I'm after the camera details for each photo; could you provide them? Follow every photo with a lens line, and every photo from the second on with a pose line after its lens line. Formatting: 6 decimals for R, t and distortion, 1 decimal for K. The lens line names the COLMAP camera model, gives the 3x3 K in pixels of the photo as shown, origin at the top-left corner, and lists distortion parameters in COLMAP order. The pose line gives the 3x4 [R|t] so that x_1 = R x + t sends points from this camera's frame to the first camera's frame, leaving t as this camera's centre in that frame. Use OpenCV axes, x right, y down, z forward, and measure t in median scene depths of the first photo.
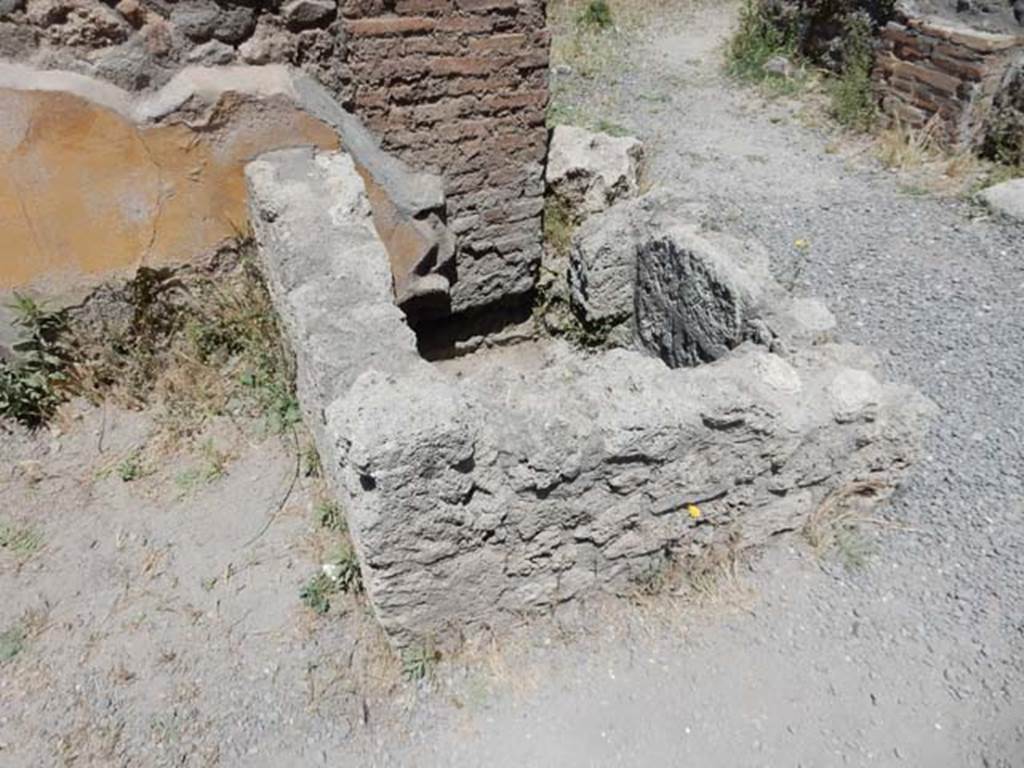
lens RADIAL K [[771.9, 0, 512.0], [0, 771.9, 384.0], [0, 0, 1]] dist [0.000173, 0.000582]
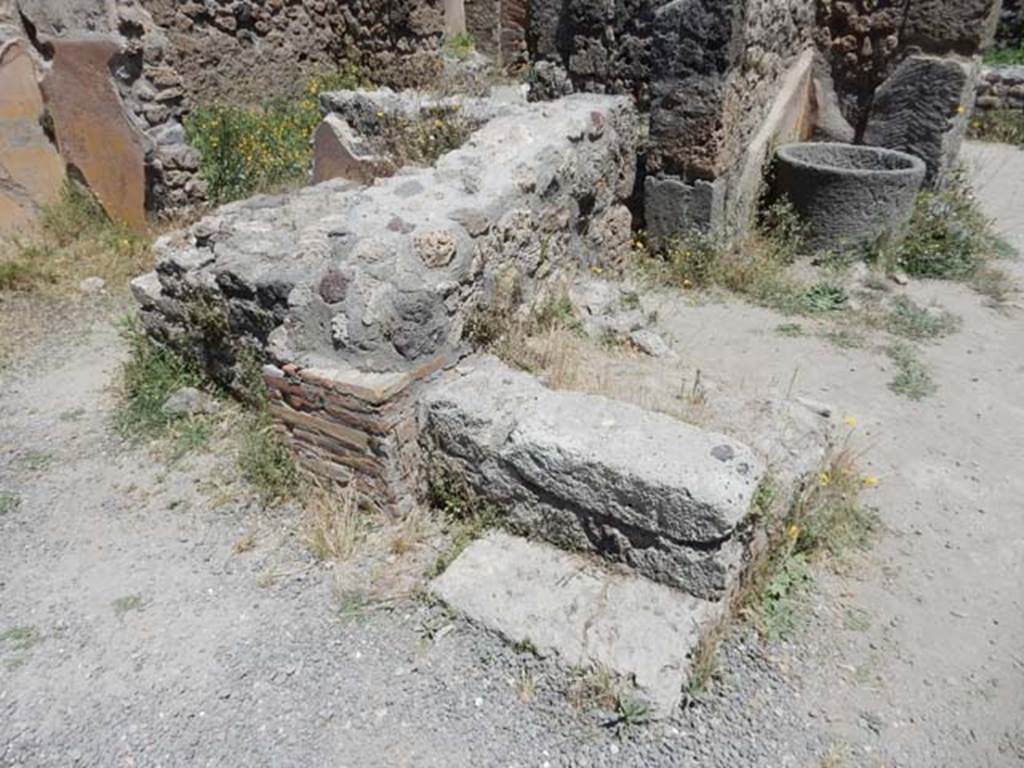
lens RADIAL K [[771.9, 0, 512.0], [0, 771.9, 384.0], [0, 0, 1]] dist [0.000173, 0.000582]
pose [[0.851947, -0.248400, 0.460960, 0.357726], [0.344220, 0.929054, -0.135542, -0.280902], [-0.394588, 0.274146, 0.877009, 0.269740]]
